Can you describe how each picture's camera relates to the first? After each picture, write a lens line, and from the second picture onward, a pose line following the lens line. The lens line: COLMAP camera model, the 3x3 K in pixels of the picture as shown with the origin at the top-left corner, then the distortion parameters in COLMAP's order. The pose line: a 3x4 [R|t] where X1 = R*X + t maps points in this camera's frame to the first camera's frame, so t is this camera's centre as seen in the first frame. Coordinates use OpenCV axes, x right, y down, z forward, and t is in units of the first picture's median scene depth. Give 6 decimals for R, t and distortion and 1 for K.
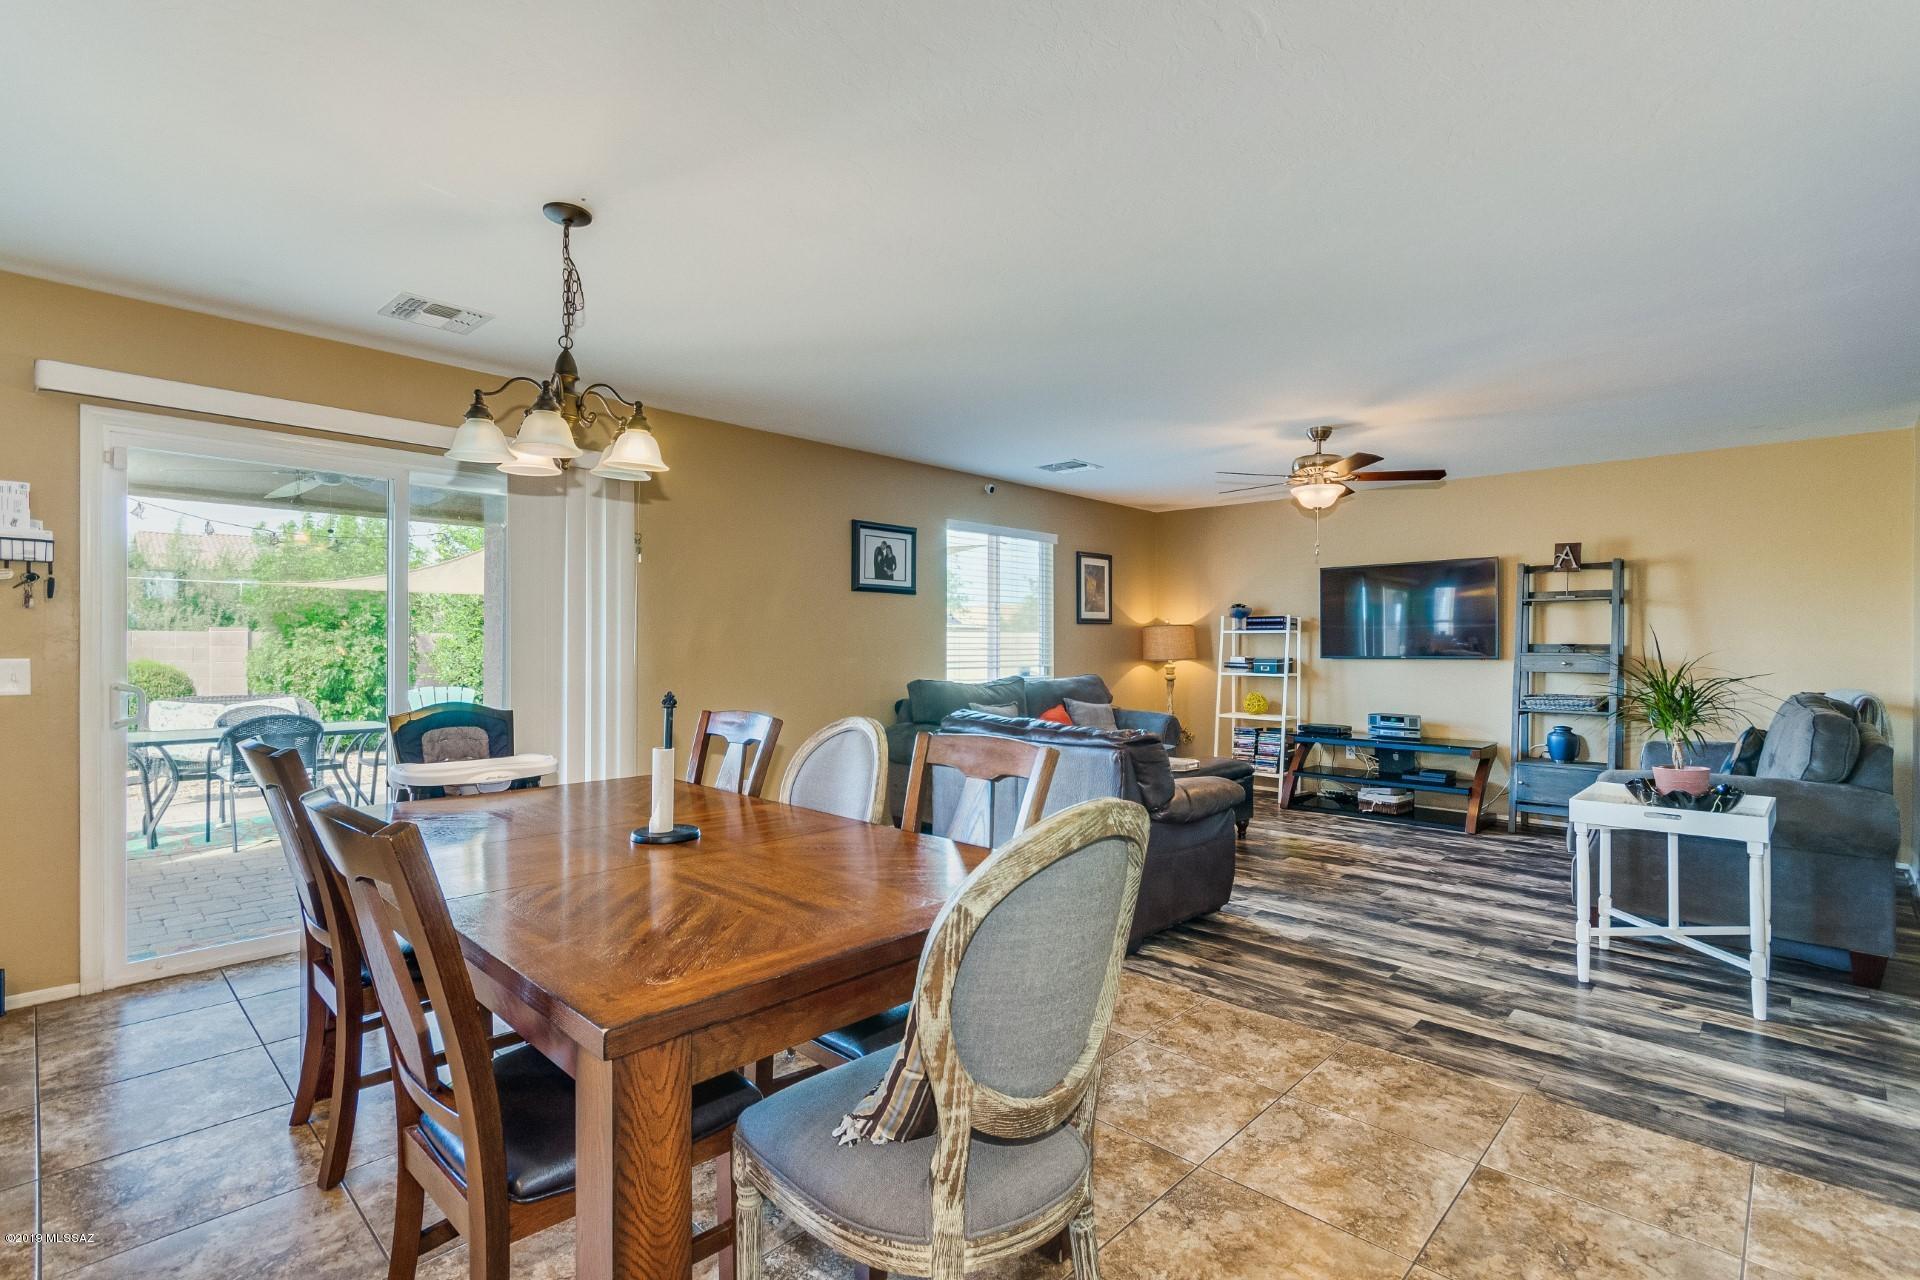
lens RADIAL K [[891.5, 0, 960.3], [0, 891.5, 644.4], [0, 0, 1]] dist [0.005324, 0.000060]
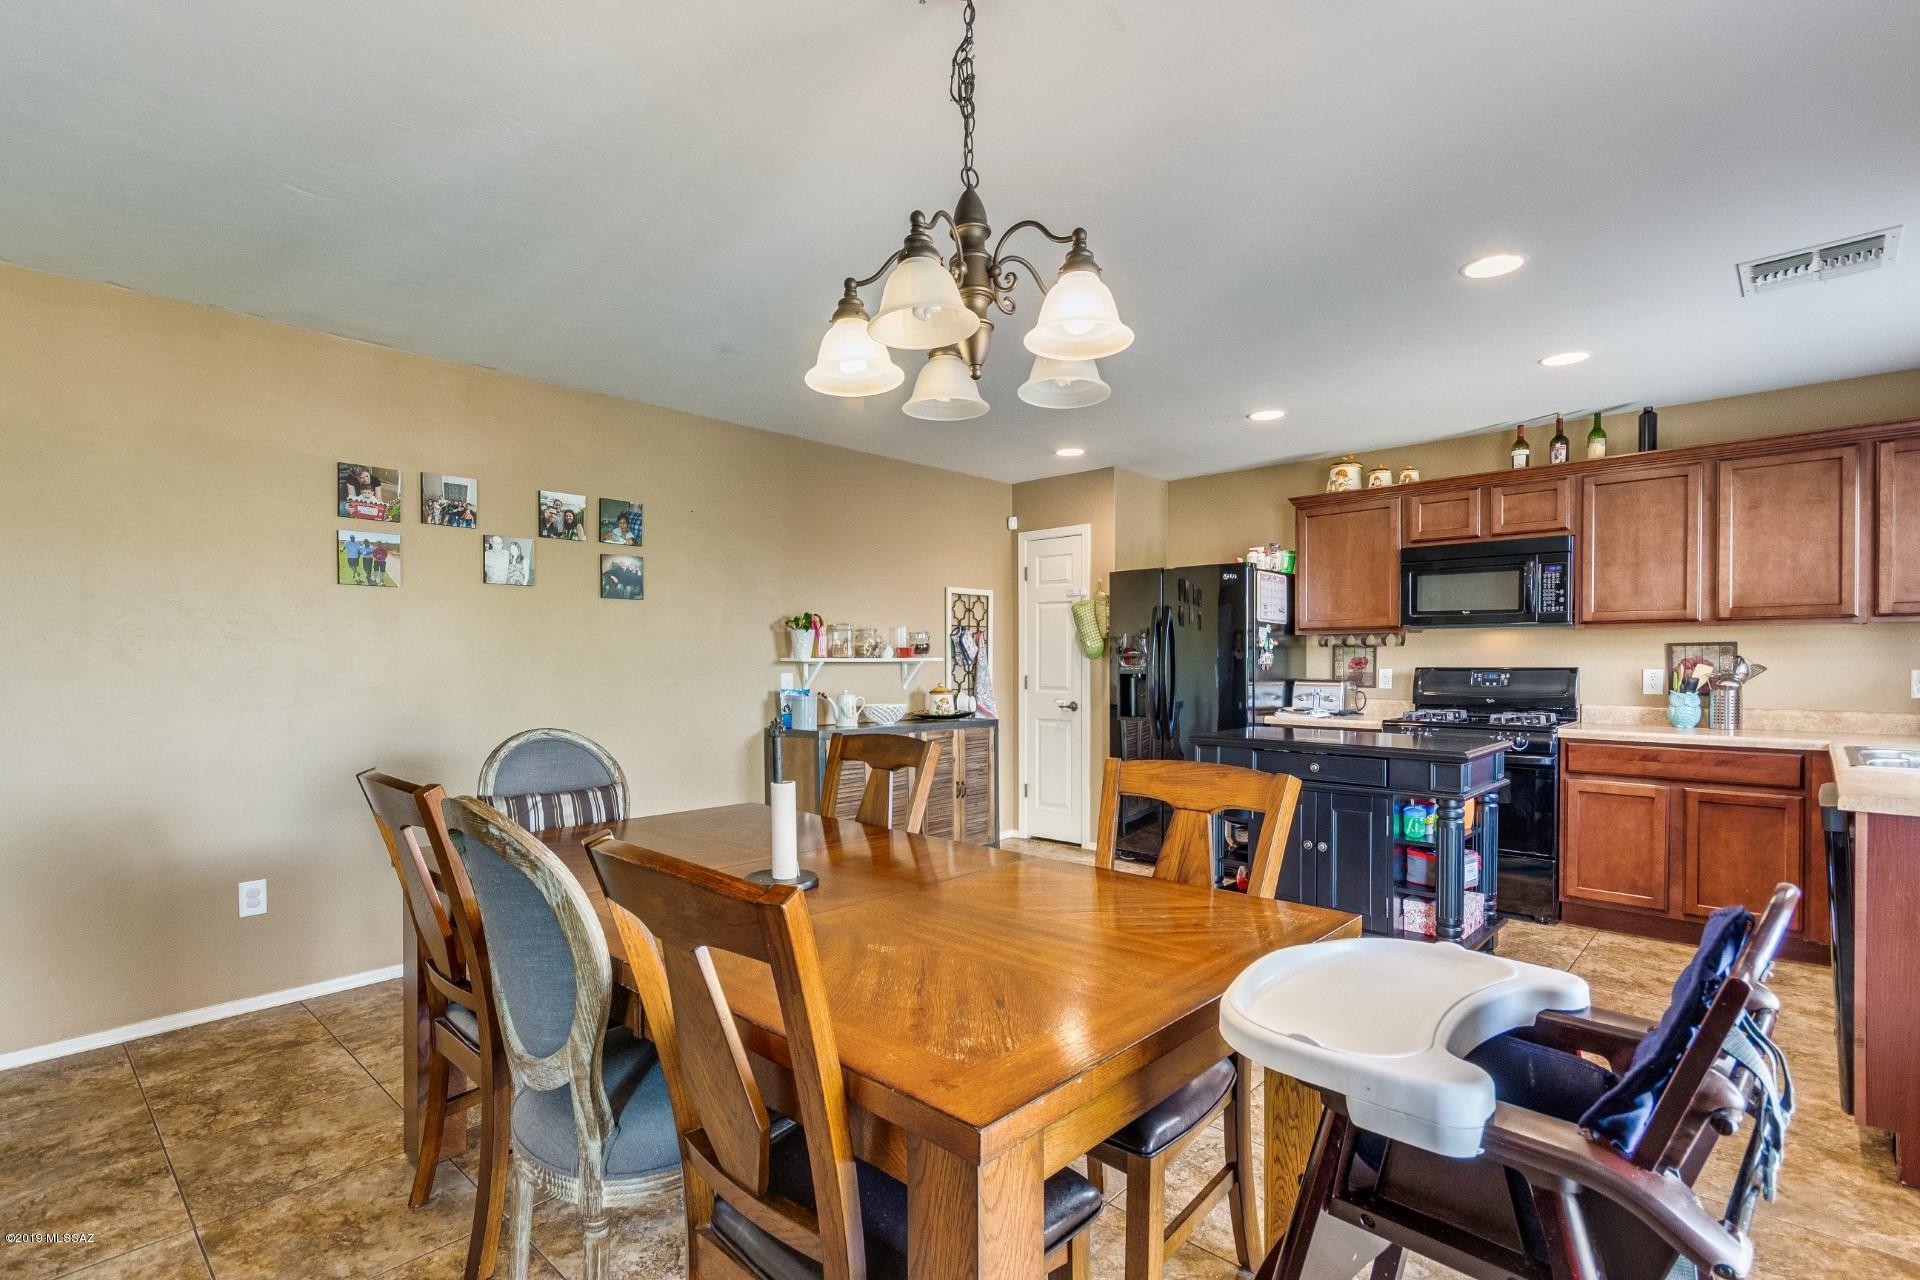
lens RADIAL K [[905.6, 0, 953.6], [0, 905.6, 670.3], [0, 0, 1]] dist [0.001760, 0.000949]
pose [[-0.999987, -0.001116, -0.004927, -0.185246], [-0.001184, 0.999903, 0.013896, -0.001280], [0.004911, 0.013901, -0.999891, 0.703004]]
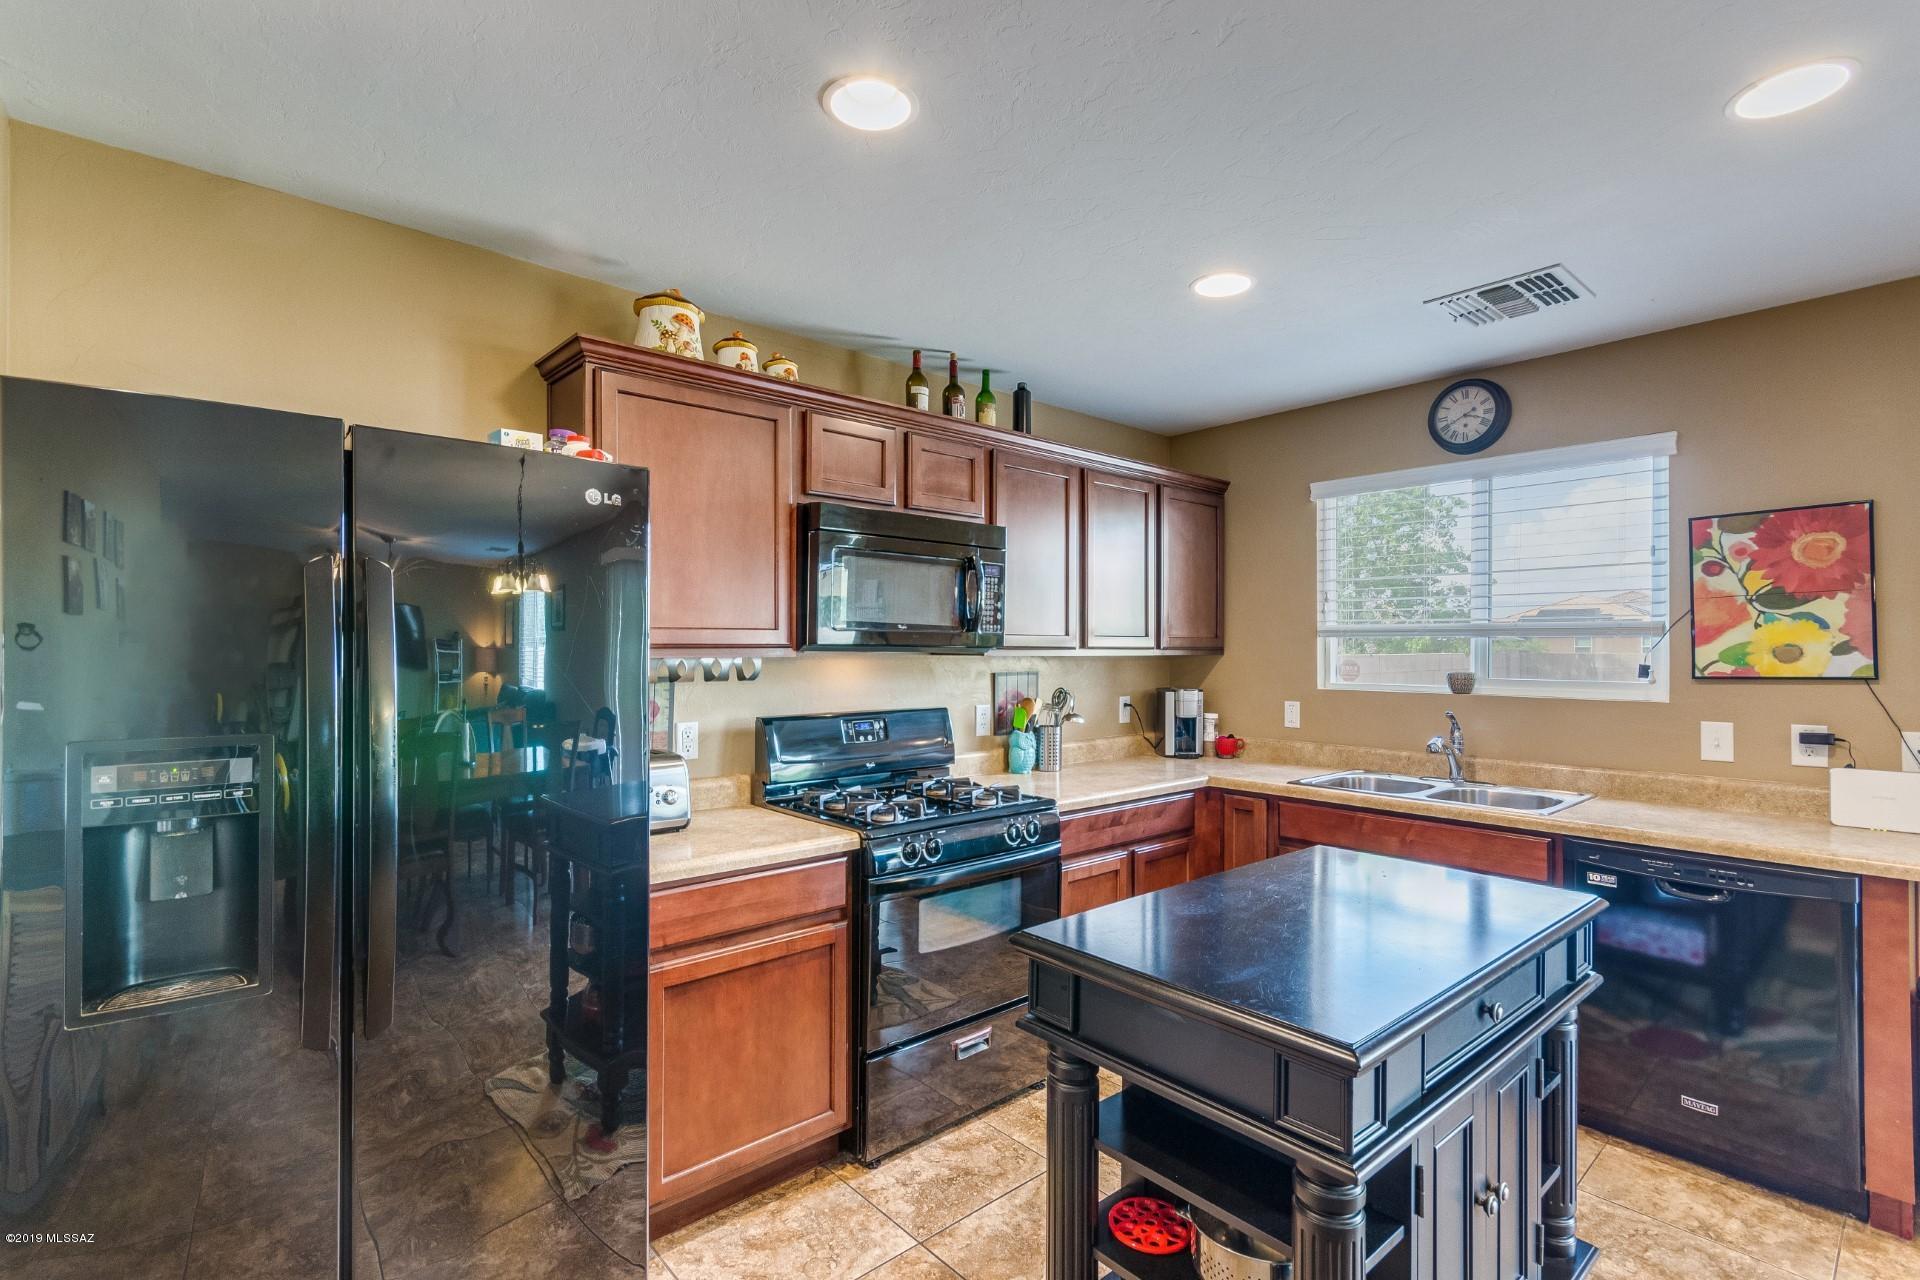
lens RADIAL K [[891.5, 0, 960.3], [0, 891.5, 644.4], [0, 0, 1]] dist [0.005324, 0.000060]
pose [[-0.082353, -0.008007, -0.996571, -0.166398], [-0.005398, 0.999957, -0.007588, -0.028353], [0.996589, 0.004754, -0.082393, -0.007664]]
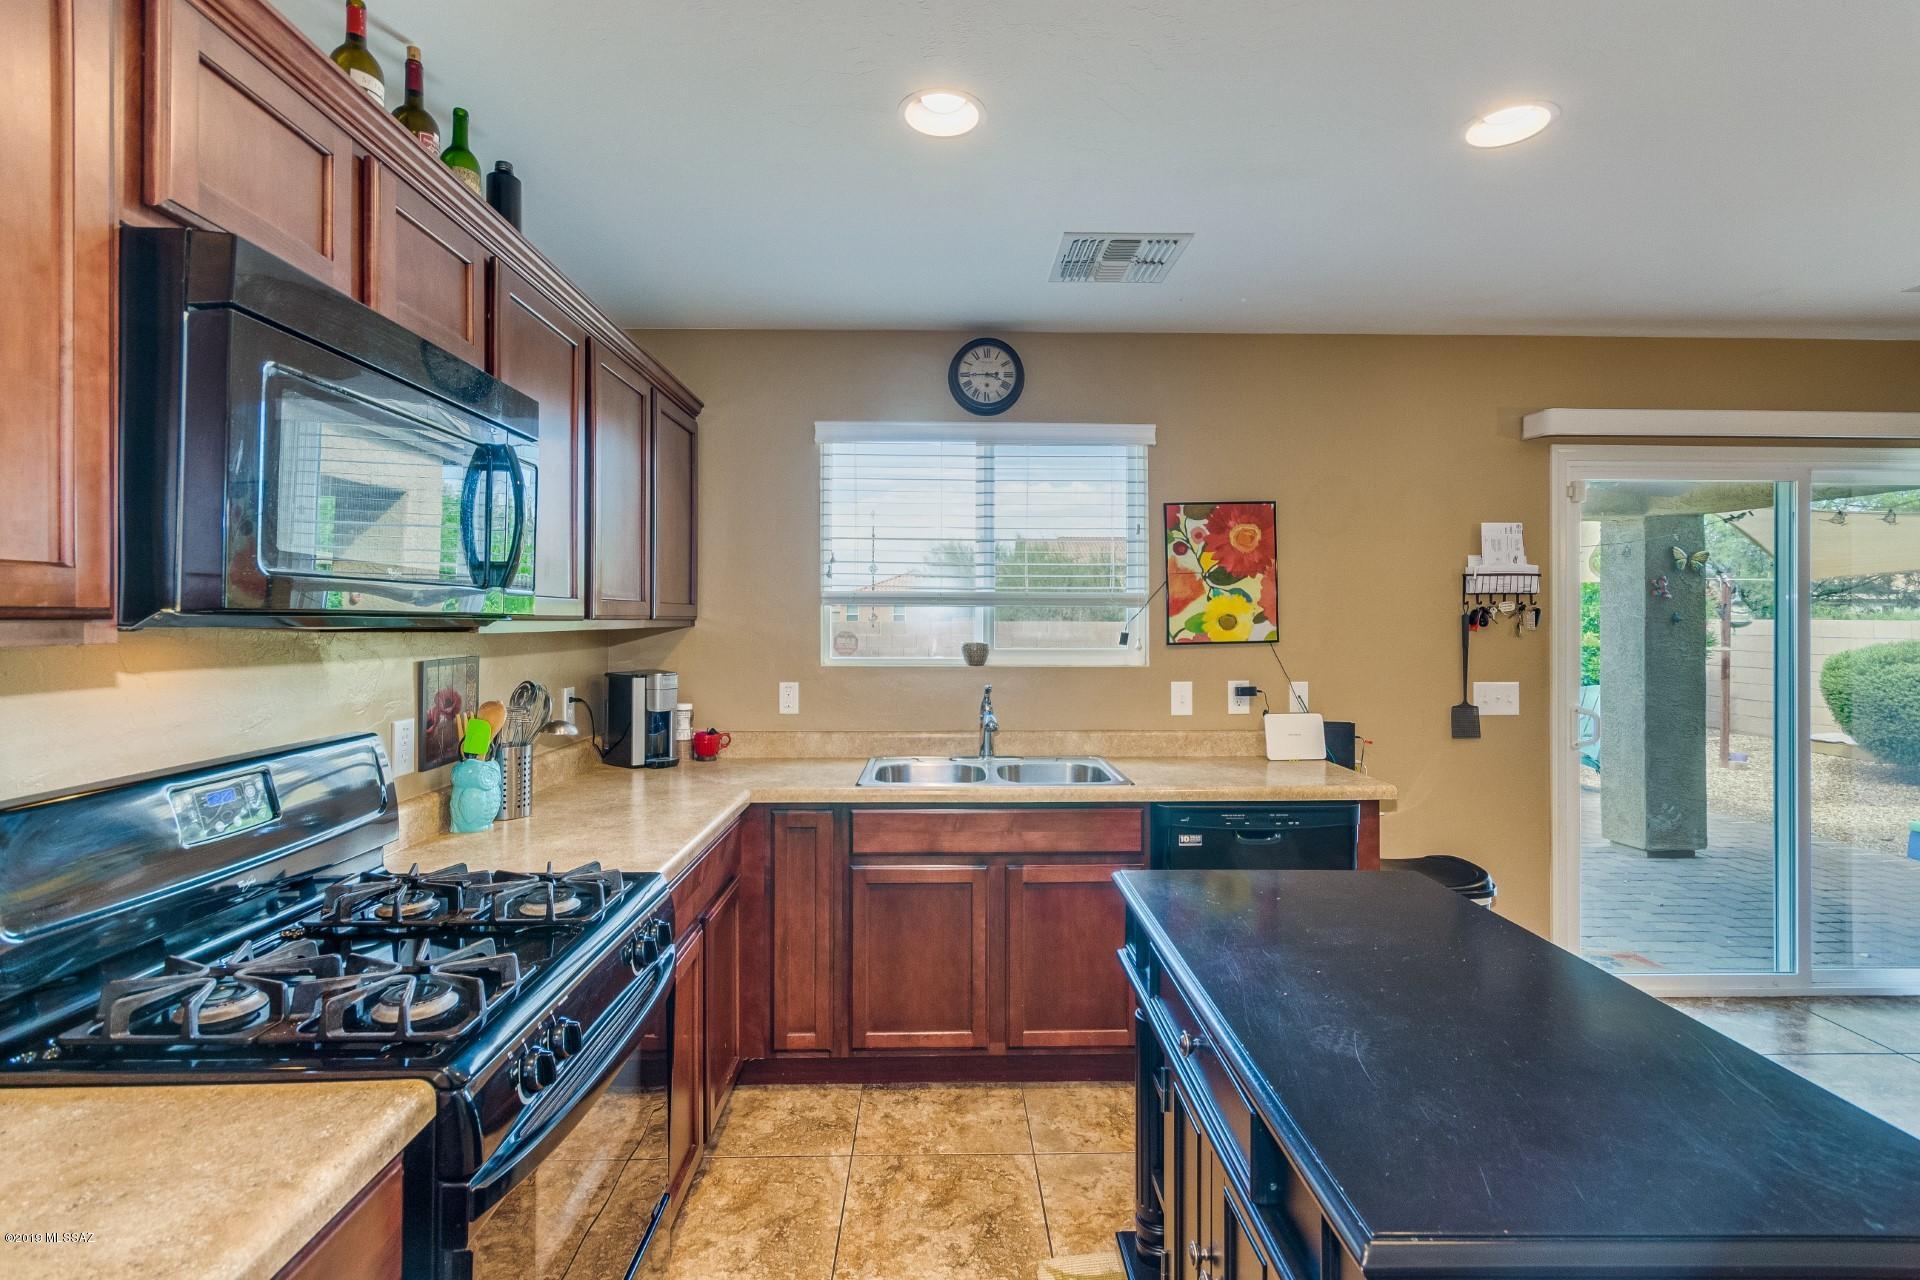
lens RADIAL K [[903.2, 0, 964.9], [0, 903.2, 617.6], [0, 0, 1]] dist [-0.001661, -0.000167]
pose [[0.712240, -0.003990, -0.701925, -0.380001], [-0.000575, 0.999980, -0.006268, -0.028675], [0.701936, 0.004868, 0.712224, -0.134521]]
